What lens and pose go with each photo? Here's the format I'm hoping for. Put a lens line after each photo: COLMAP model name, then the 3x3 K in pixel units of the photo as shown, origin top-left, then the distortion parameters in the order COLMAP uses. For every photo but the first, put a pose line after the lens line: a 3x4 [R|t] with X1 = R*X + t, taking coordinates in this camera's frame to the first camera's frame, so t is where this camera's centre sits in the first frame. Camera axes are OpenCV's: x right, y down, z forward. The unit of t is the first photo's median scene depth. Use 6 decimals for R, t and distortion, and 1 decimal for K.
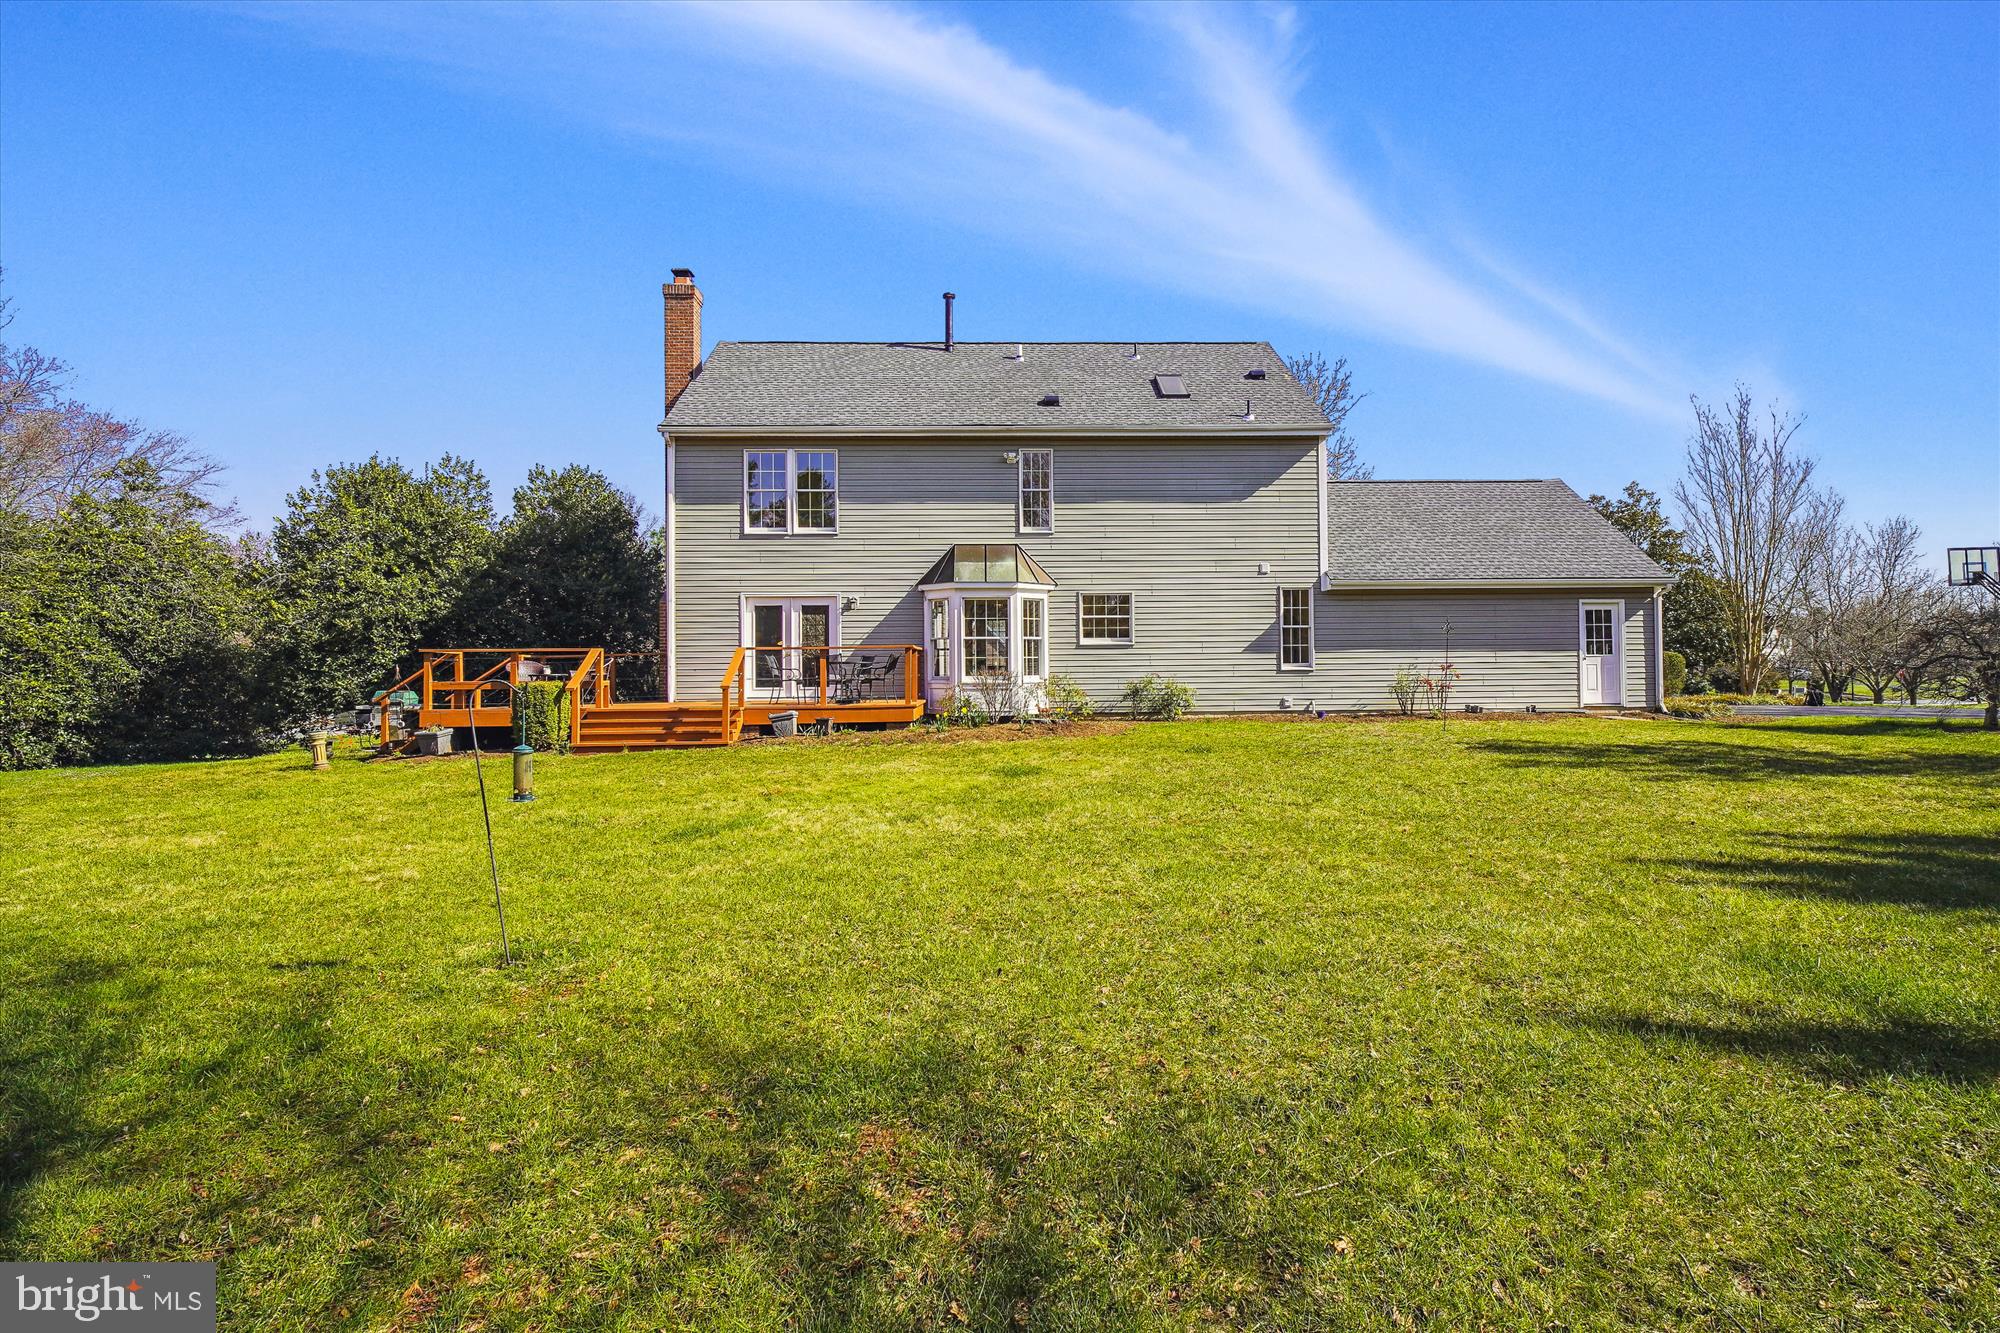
lens RADIAL K [[1049.0, 0, 1004.5], [0, 1049.0, 659.0], [0, 0, 1]] dist [-0.007535, 0.000112]
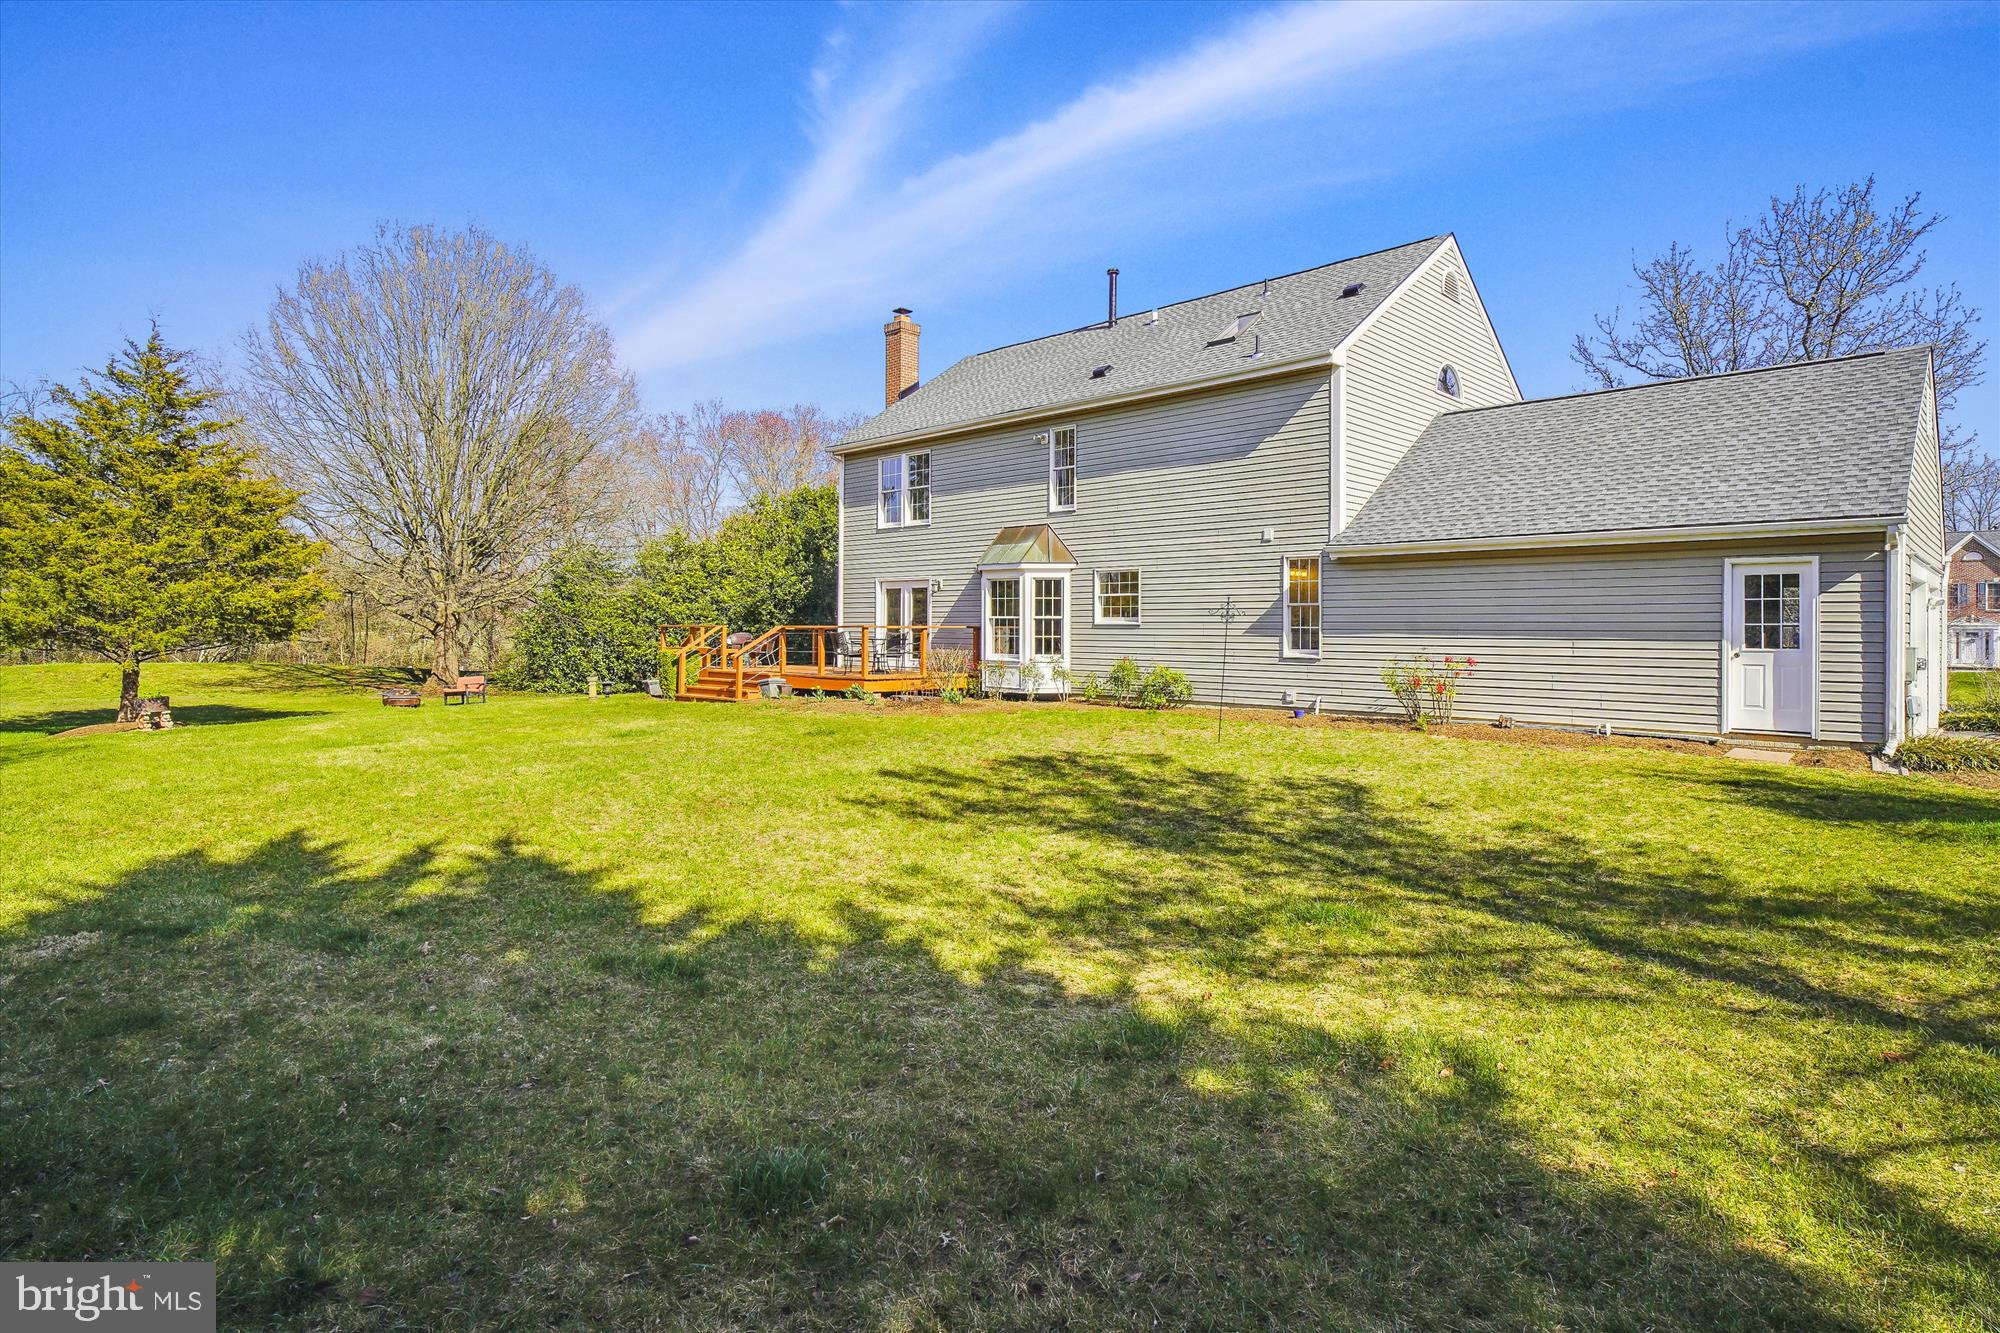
lens RADIAL K [[1049.0, 0, 1004.5], [0, 1049.0, 659.0], [0, 0, 1]] dist [-0.007535, 0.000112]
pose [[0.695739, 0.033154, -0.717529, 0.706166], [-0.011966, 0.999331, 0.034572, -0.014032], [0.718195, -0.015467, 0.695670, 0.267547]]
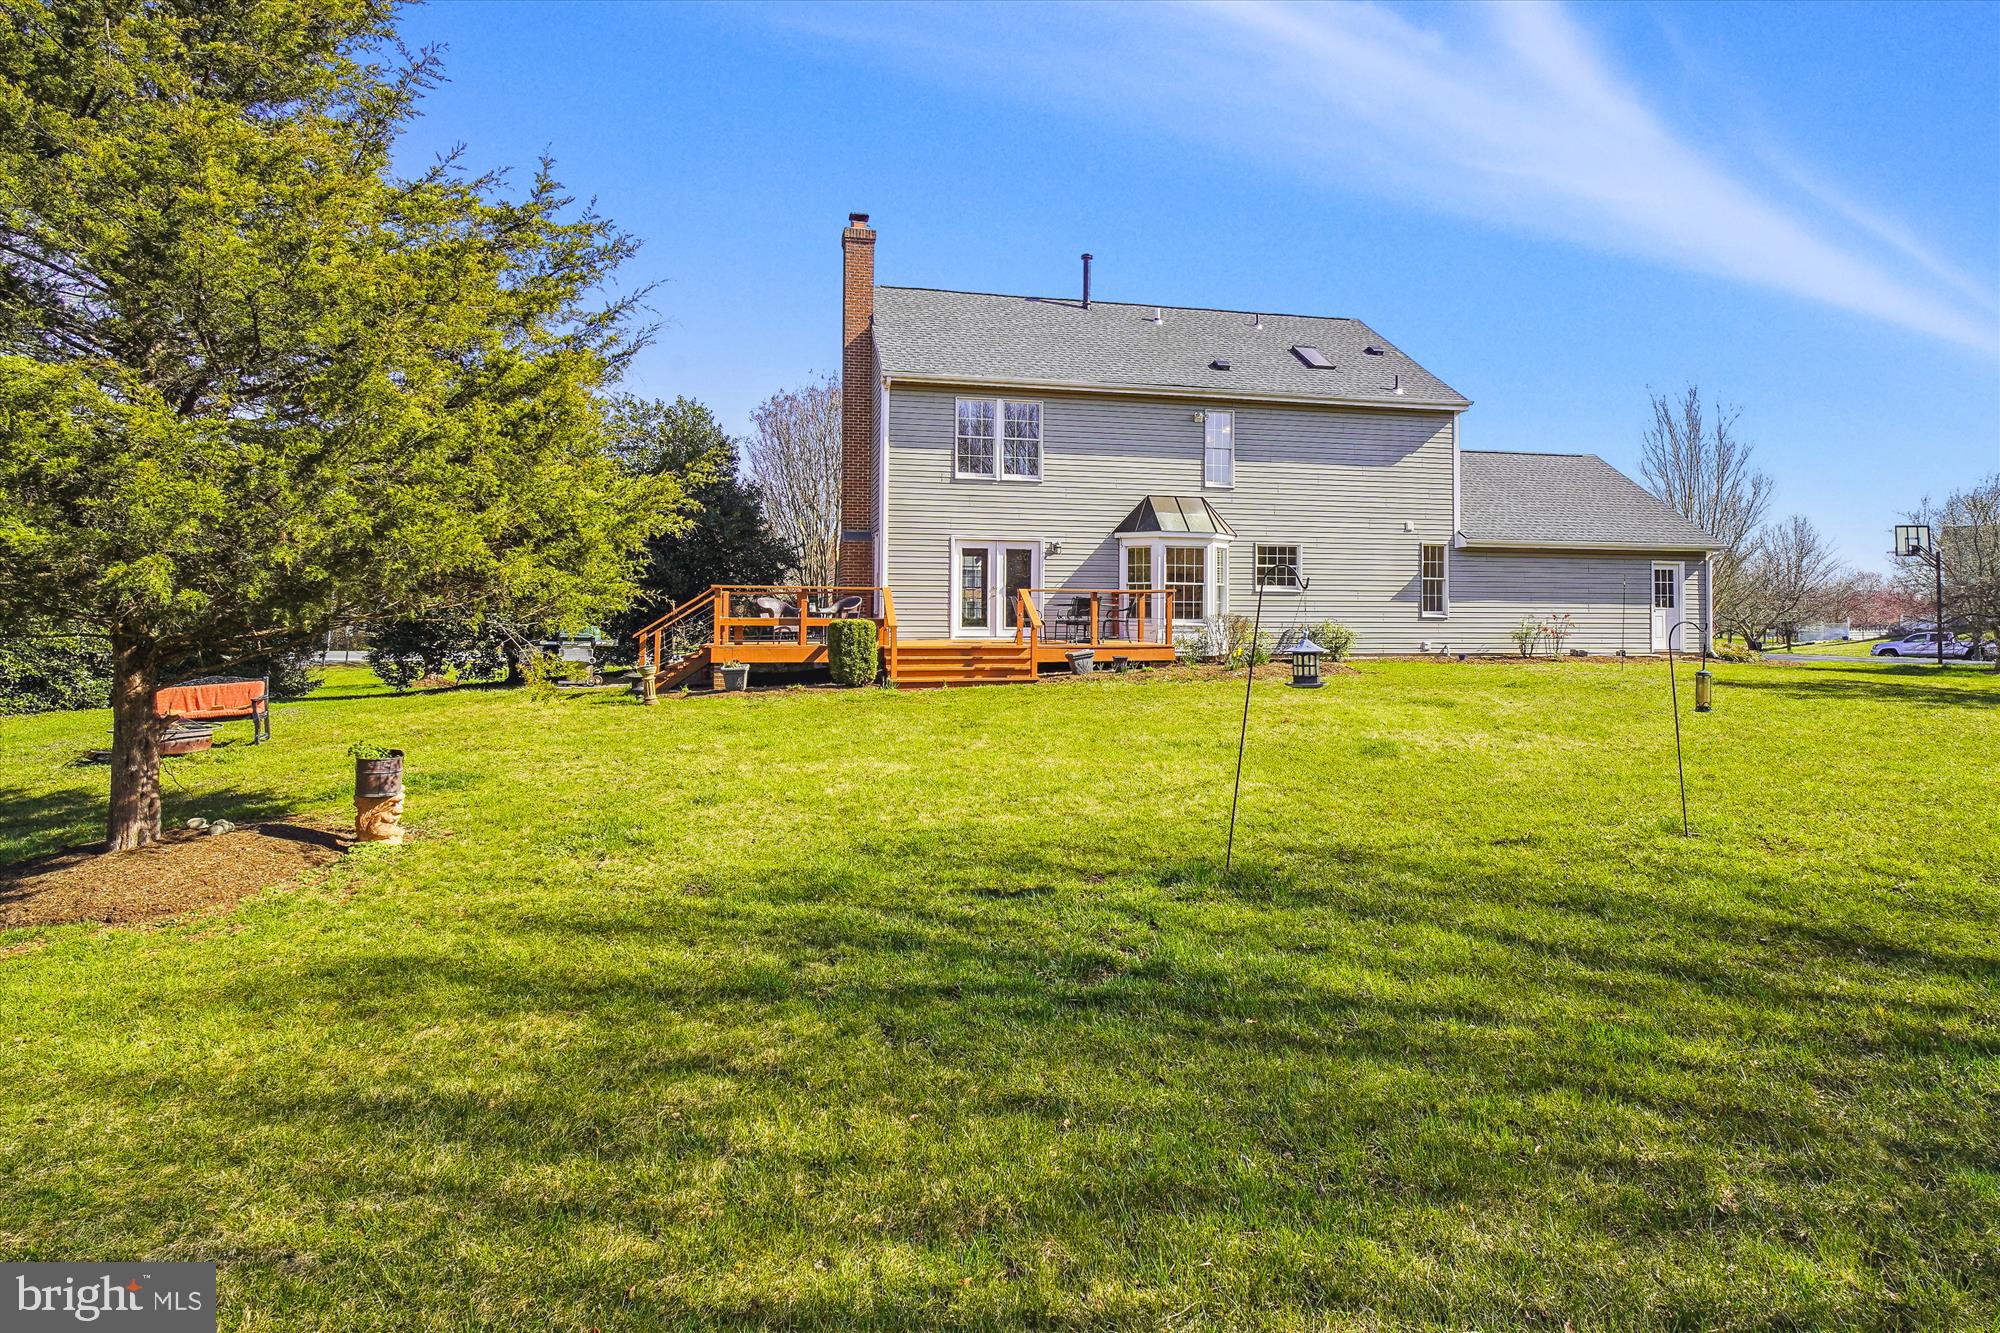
lens RADIAL K [[1058.4, 0, 1004.5], [0, 1058.4, 597.0], [0, 0, 1]] dist [-0.006717, -0.000027]
pose [[0.983625, 0.017349, 0.179388, -0.379877], [-0.016403, 0.999843, -0.006754, 0.003889], [-0.179477, 0.003701, 0.983755, -0.033399]]
